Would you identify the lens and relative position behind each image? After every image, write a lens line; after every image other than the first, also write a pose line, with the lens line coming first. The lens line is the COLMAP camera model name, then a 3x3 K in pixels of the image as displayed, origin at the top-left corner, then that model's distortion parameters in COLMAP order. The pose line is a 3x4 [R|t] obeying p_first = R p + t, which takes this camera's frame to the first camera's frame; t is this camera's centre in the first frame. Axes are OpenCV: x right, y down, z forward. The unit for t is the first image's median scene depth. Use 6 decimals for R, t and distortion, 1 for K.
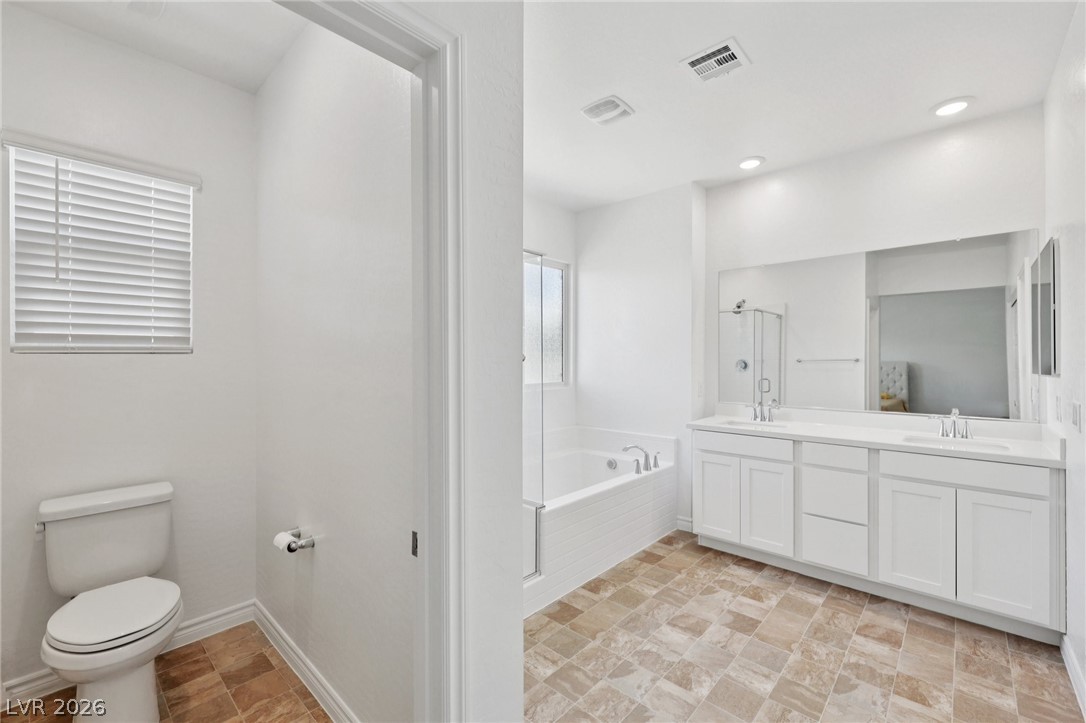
lens RADIAL K [[456.3, 0, 544.8], [0, 456.3, 359.1], [0, 0, 1]] dist [-0.001038, 0.000788]
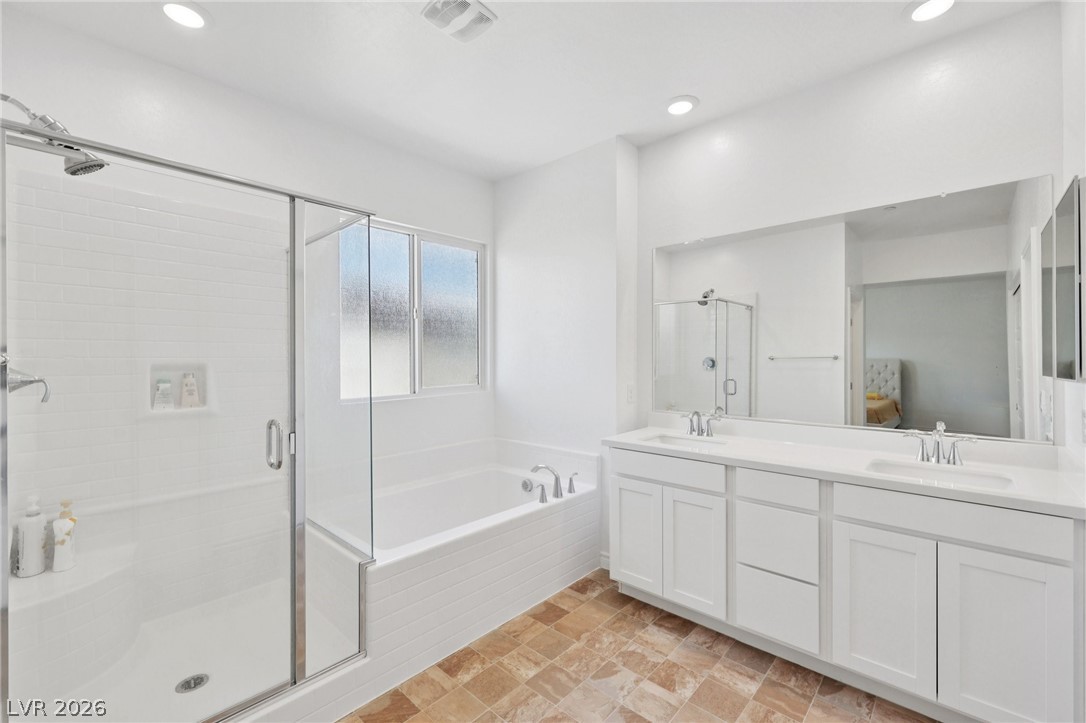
lens RADIAL K [[456.3, 0, 546.7], [0, 456.3, 358.2], [0, 0, 1]] dist [-0.001038, 0.000788]
pose [[0.999994, -0.003074, 0.001773, 0.232283], [0.003068, 0.999990, 0.003332, -0.001312], [-0.001784, -0.003327, 0.999993, 0.232134]]
